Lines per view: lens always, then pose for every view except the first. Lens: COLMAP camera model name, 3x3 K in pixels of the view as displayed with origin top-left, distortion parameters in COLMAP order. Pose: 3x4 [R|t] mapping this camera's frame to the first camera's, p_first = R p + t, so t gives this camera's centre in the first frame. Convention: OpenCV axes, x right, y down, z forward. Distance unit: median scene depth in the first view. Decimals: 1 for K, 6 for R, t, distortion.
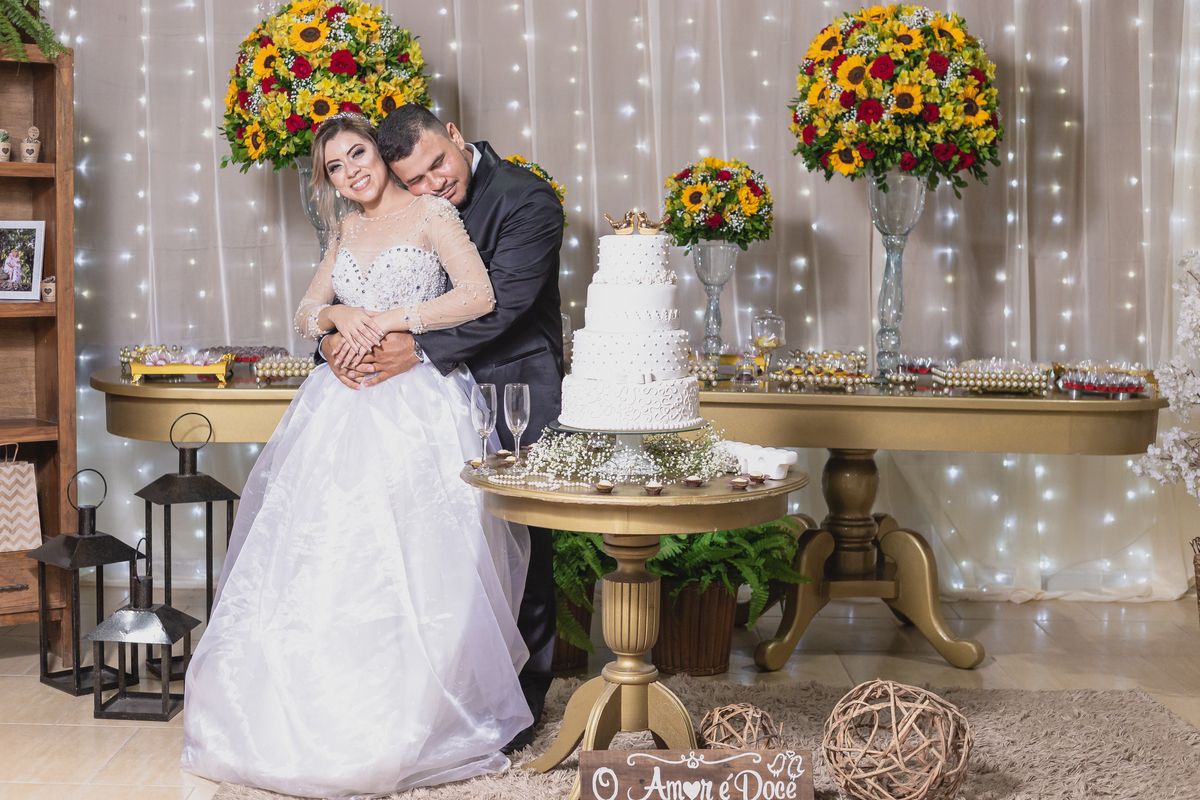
lens RADIAL K [[1720.4, 0, 600.0], [0, 1720.4, 400.0], [0, 0, 1]] dist [-0.049587, -0.069988]
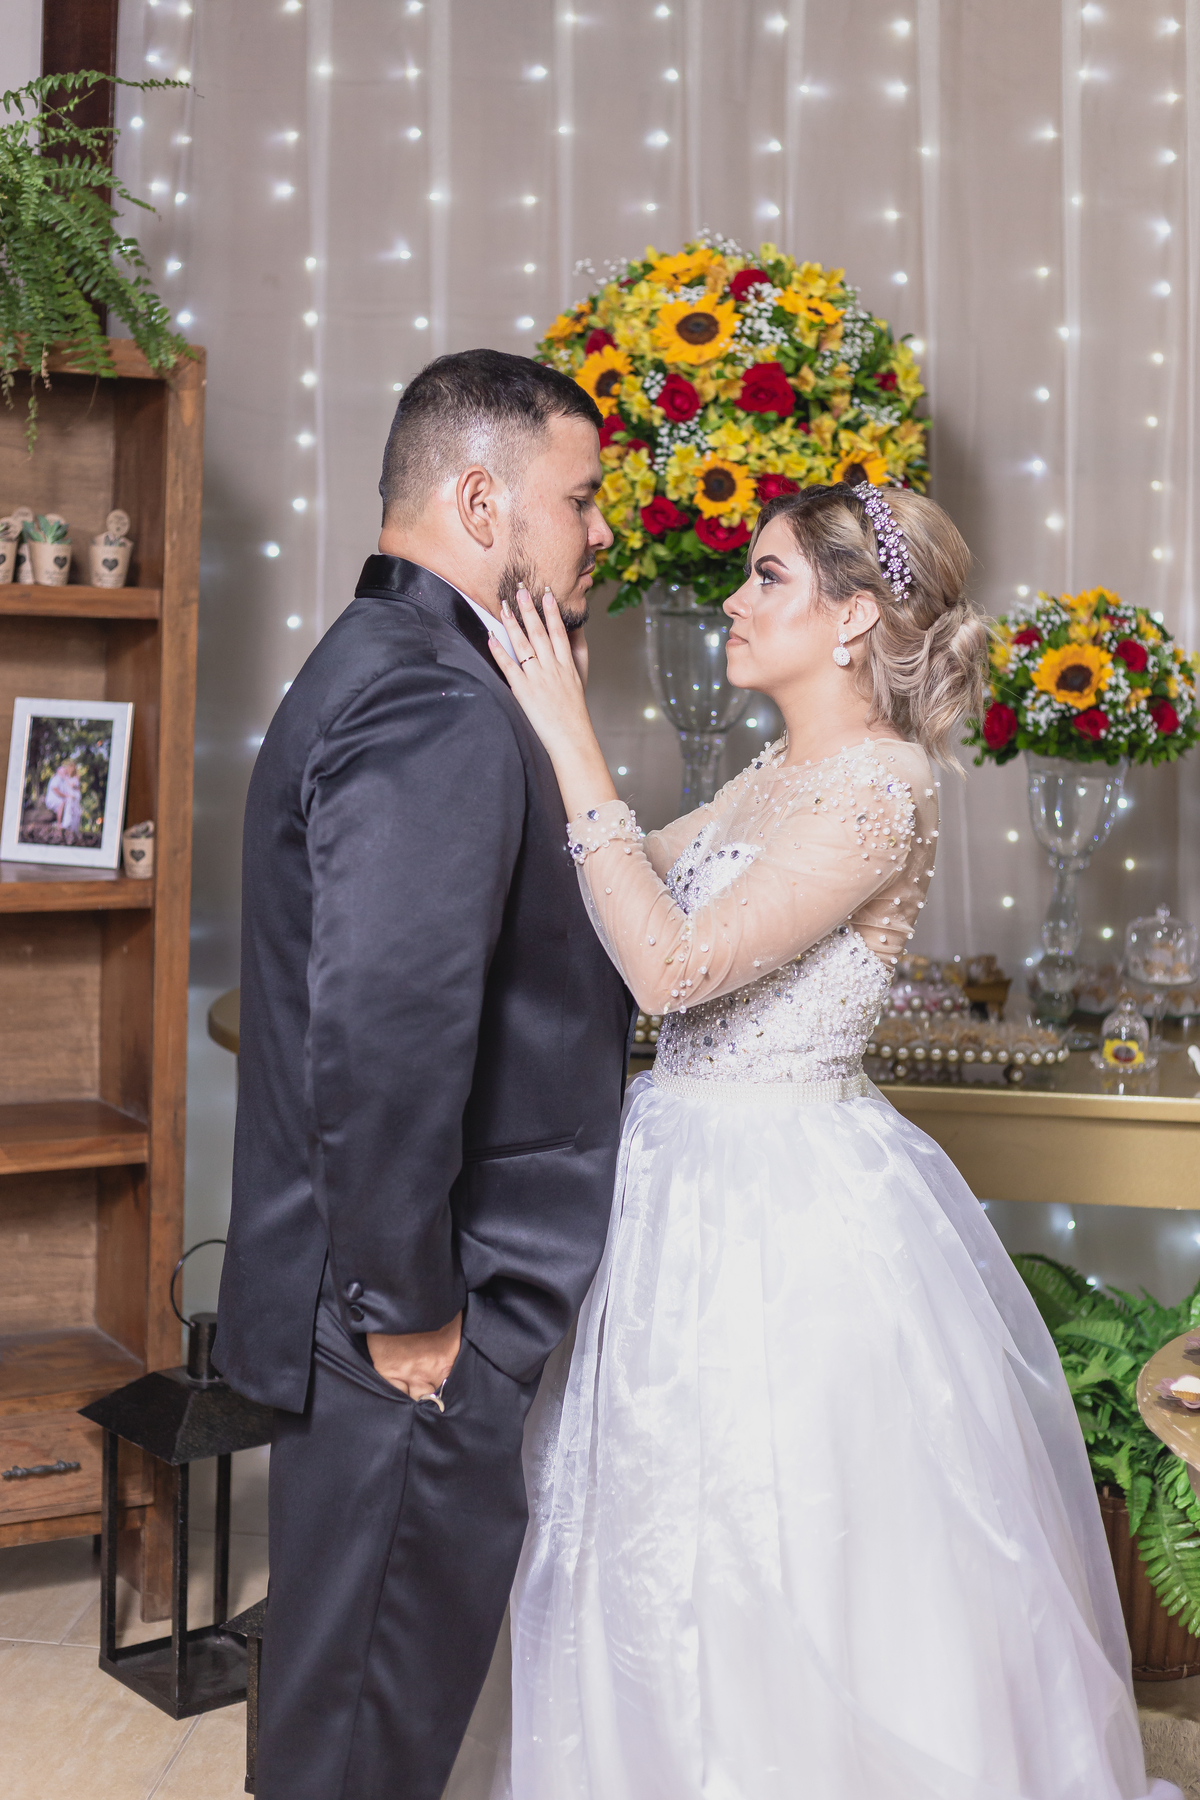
lens RADIAL K [[2580.6, 0, 600.0], [0, 2580.6, 900.0], [0, 0, 1]] dist [-0.049587, -0.069988]
pose [[0.994940, 0.037611, -0.093165, -0.123937], [-0.035541, 0.999085, 0.023782, -0.071682], [0.093975, -0.020351, 0.995367, 0.287854]]
